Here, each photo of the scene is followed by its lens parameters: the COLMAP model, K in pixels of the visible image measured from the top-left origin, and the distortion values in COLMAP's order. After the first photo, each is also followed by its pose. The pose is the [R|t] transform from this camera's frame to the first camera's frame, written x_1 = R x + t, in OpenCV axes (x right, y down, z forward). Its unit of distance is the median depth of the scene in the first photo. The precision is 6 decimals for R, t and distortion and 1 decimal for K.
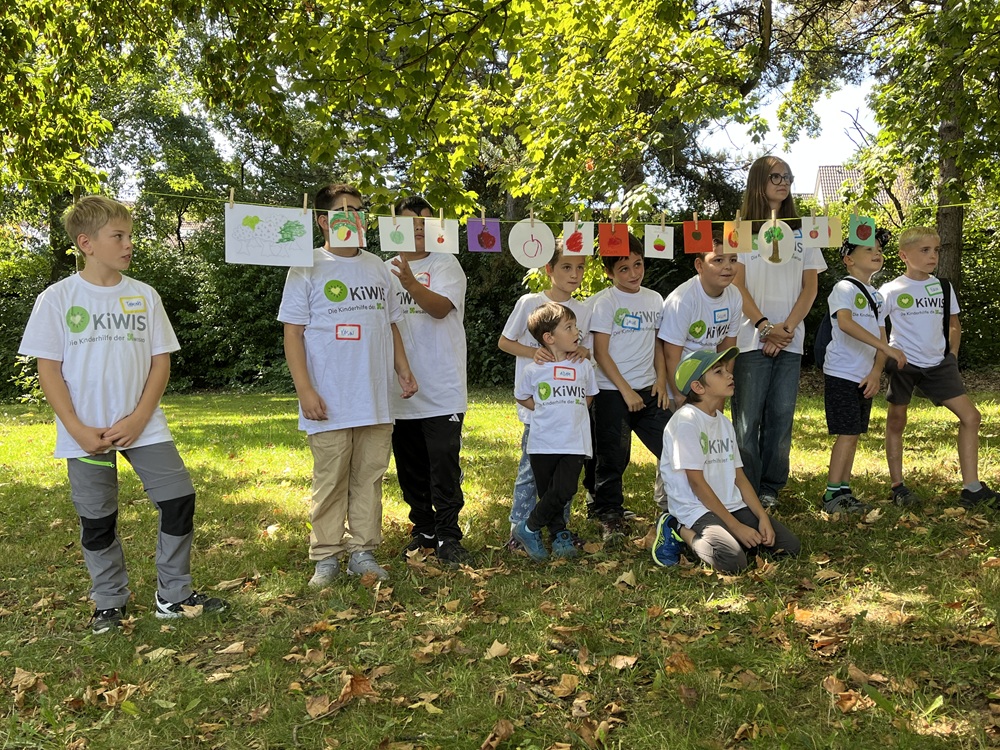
lens RADIAL K [[929.4, 0, 500.1], [0, 929.4, 375.3], [0, 0, 1]] dist [0.005125, 0.000000]
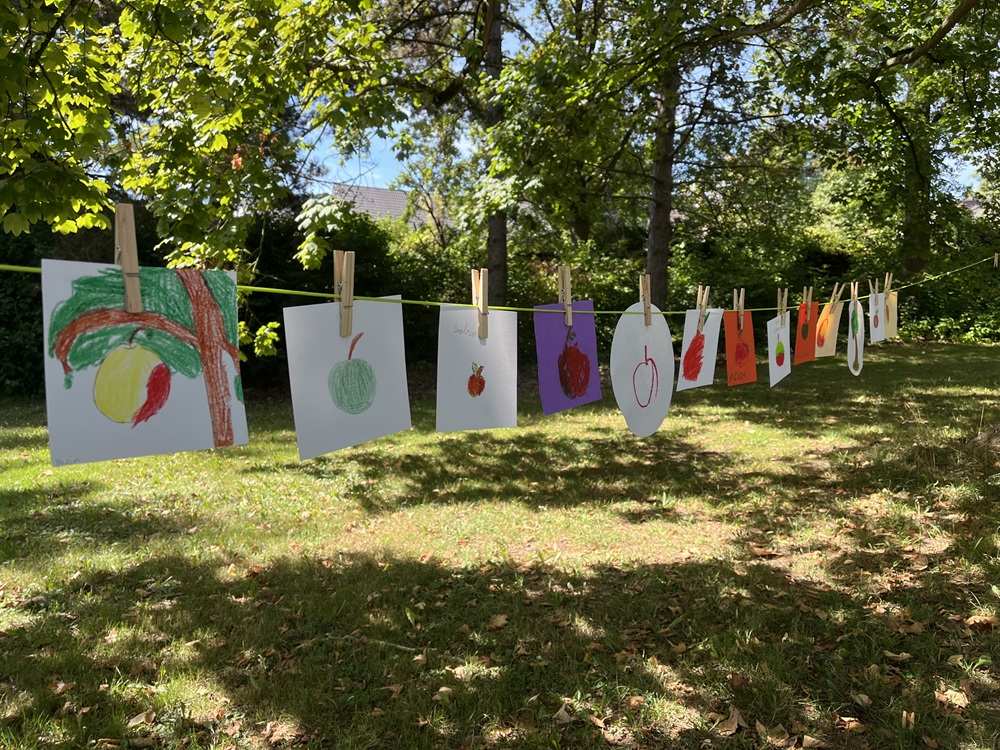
lens RADIAL K [[760.2, 0, 500.3], [0, 760.2, 374.4], [0, 0, 1]] dist [-0.072138, -0.002483]
pose [[0.829480, -0.025393, 0.557959, -0.090566], [0.005570, 0.999292, 0.037197, -0.075662], [-0.558508, -0.027747, 0.829035, 0.392631]]
